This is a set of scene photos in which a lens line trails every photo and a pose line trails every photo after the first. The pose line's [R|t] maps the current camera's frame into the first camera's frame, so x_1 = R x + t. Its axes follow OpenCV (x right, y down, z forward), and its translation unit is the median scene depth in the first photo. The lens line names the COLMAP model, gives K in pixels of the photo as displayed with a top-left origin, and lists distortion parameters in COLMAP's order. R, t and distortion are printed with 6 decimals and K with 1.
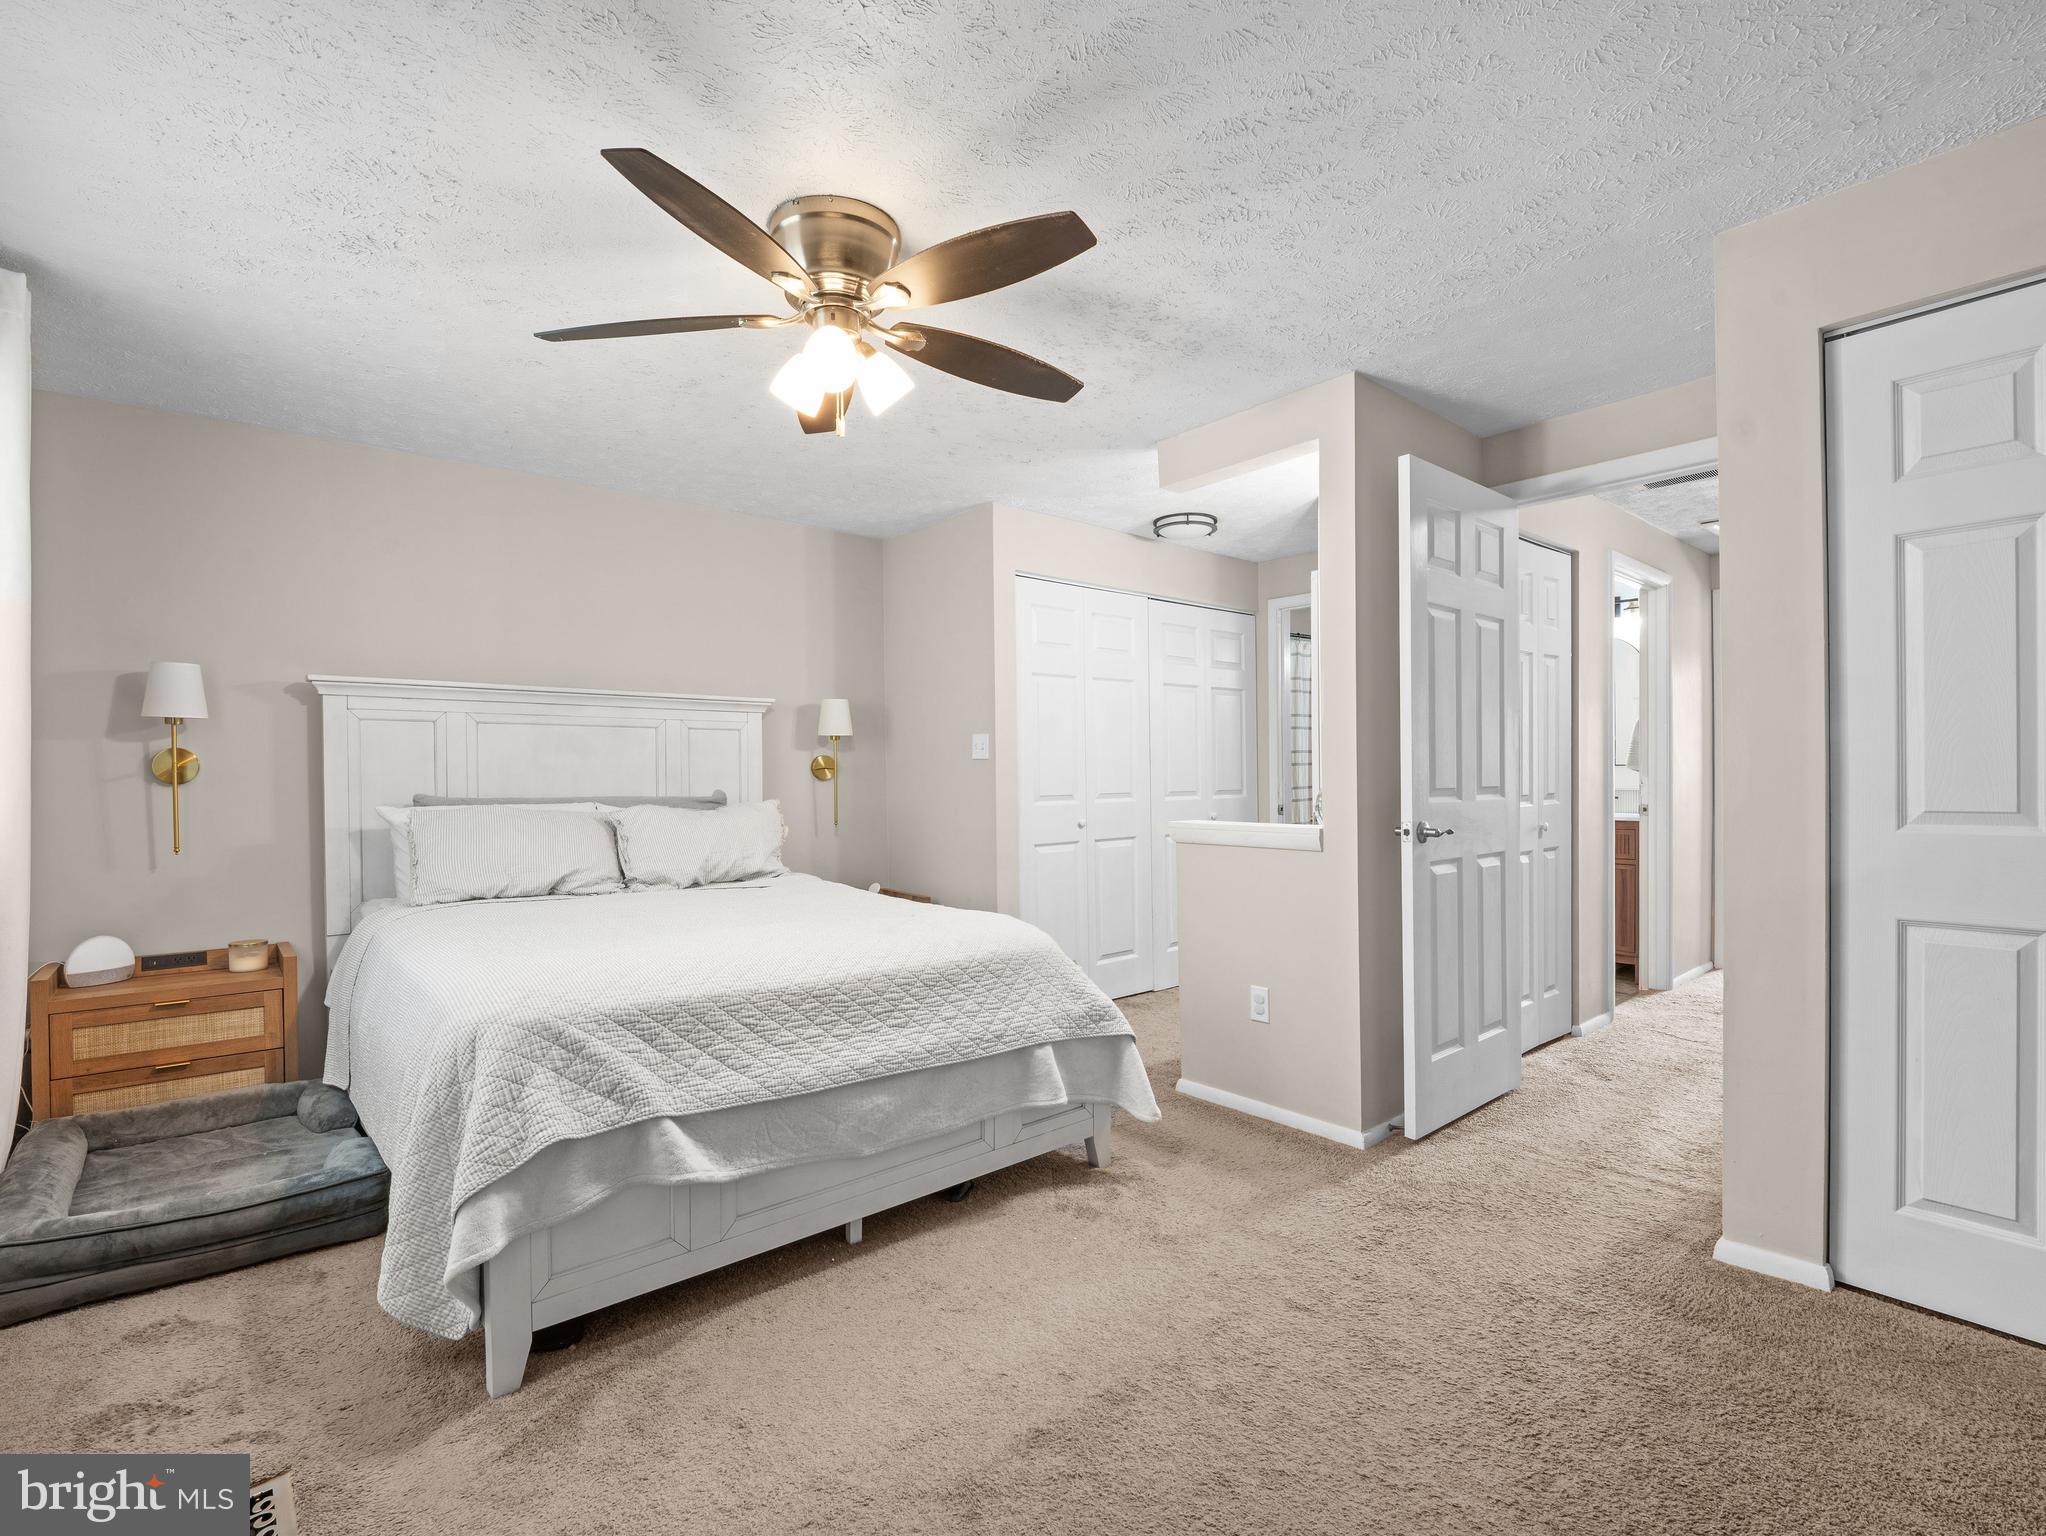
lens RADIAL K [[946.9, 0, 1023.0], [0, 946.9, 768.0], [0, 0, 1]] dist [0.024583, -0.029987]
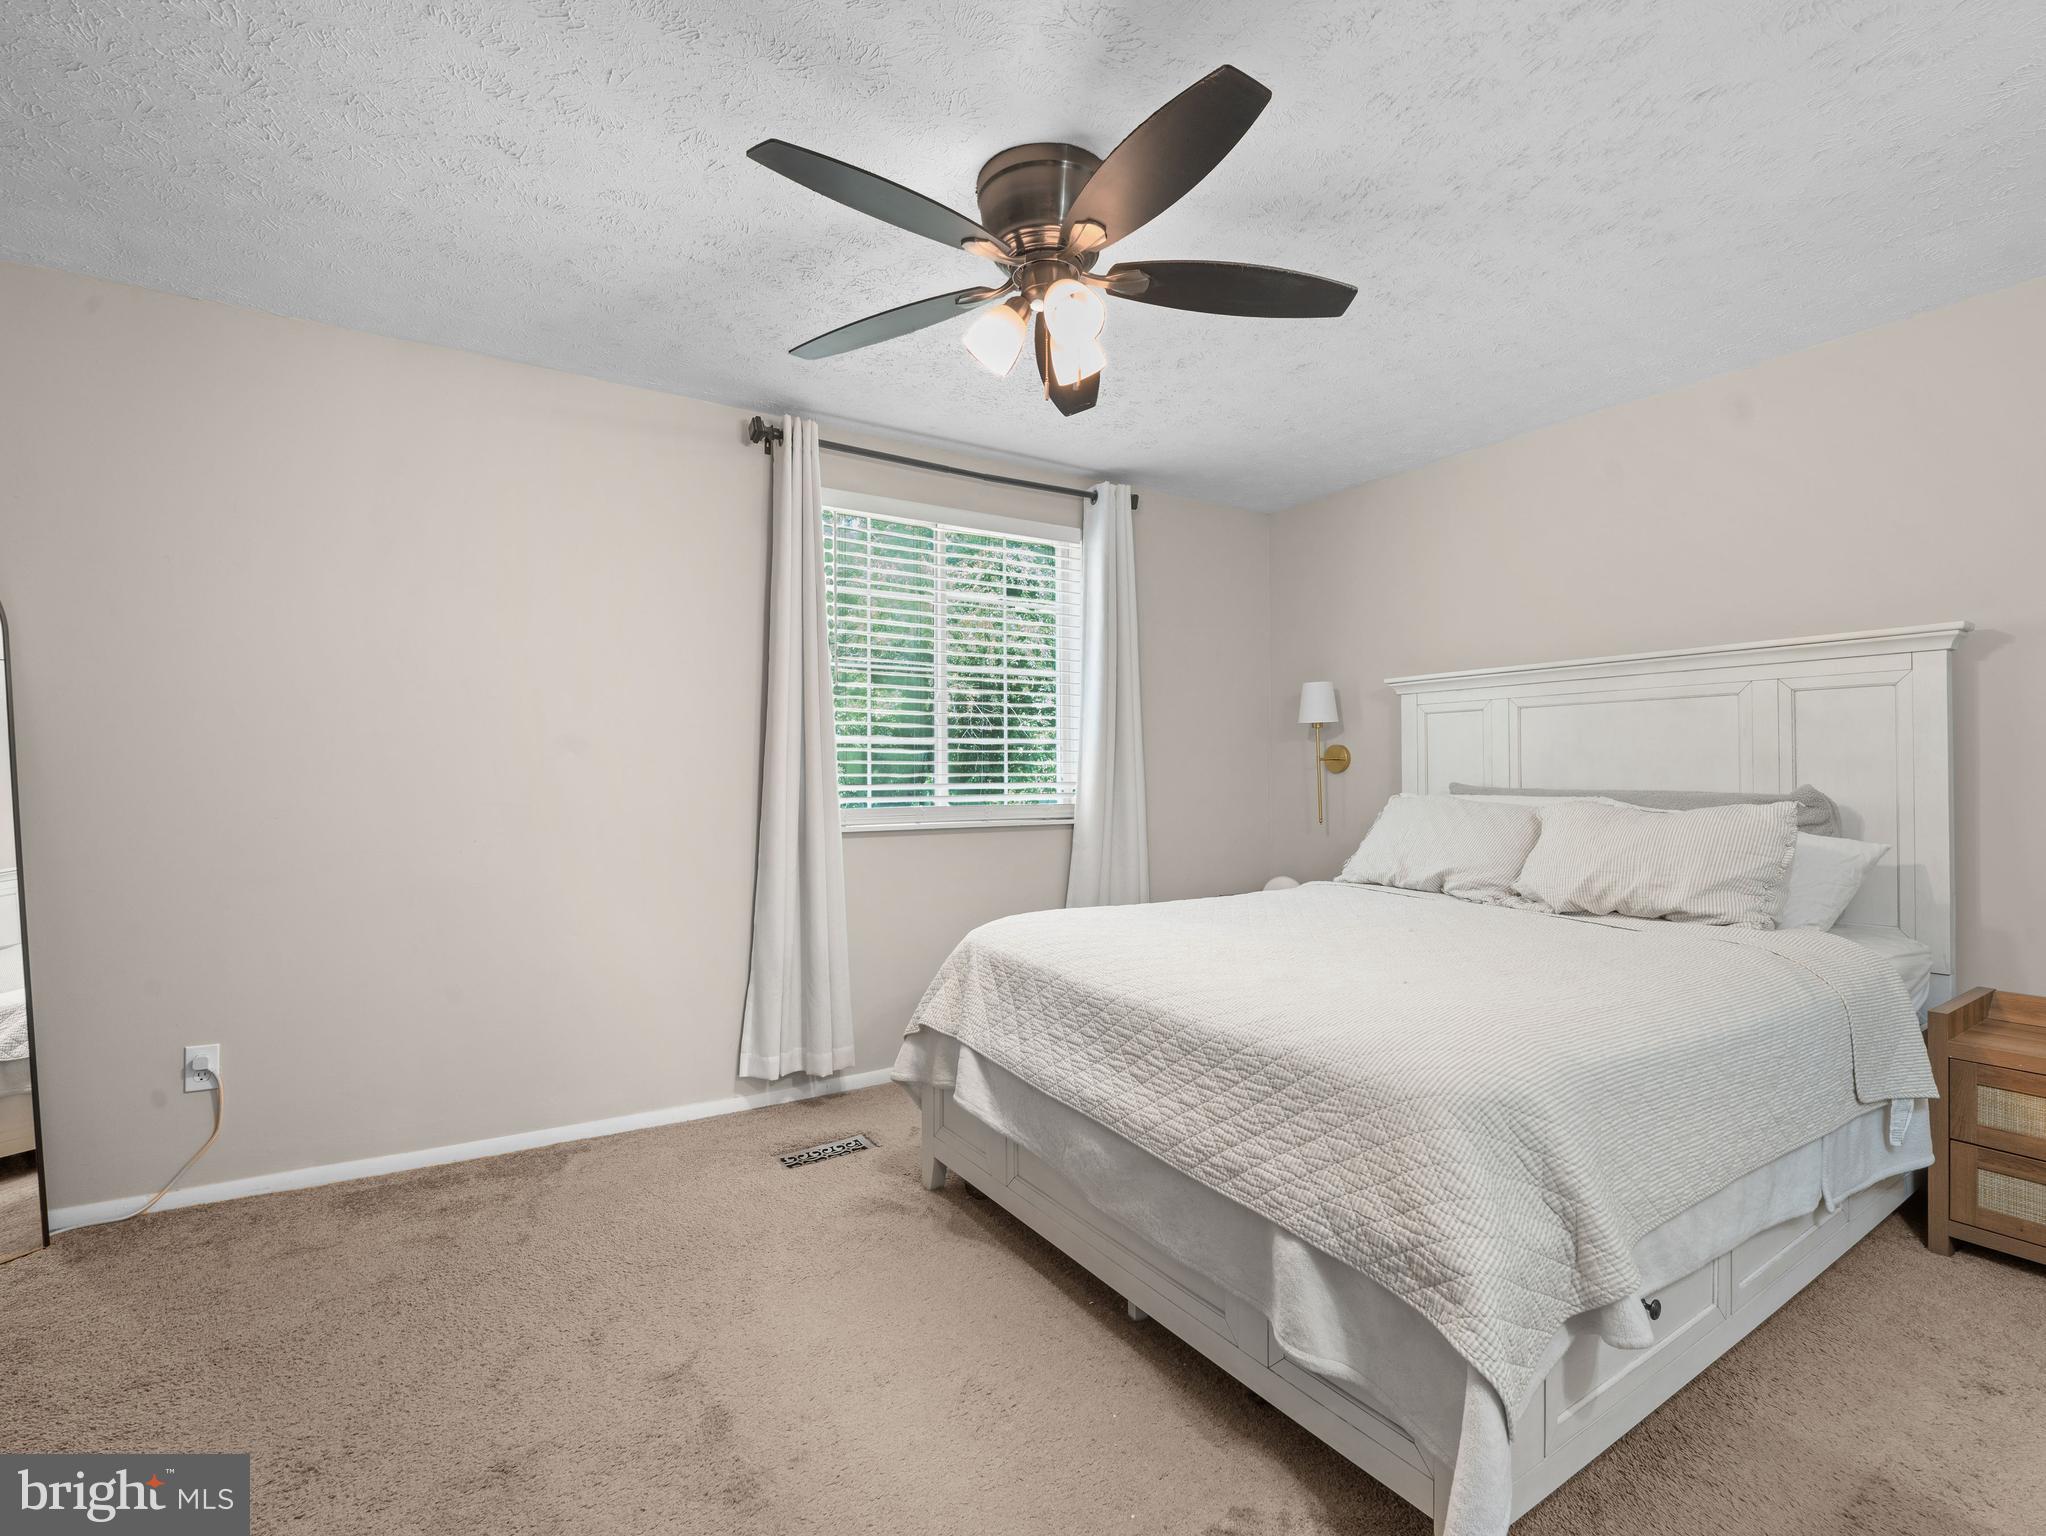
lens RADIAL K [[946.9, 0, 1023.0], [0, 946.9, 768.0], [0, 0, 1]] dist [0.024583, -0.029987]
pose [[-0.132966, 0.000405, -0.991121, 0.603540], [0.011079, 0.999938, -0.001078, 0.010767], [0.991059, -0.011124, -0.132962, 0.914363]]
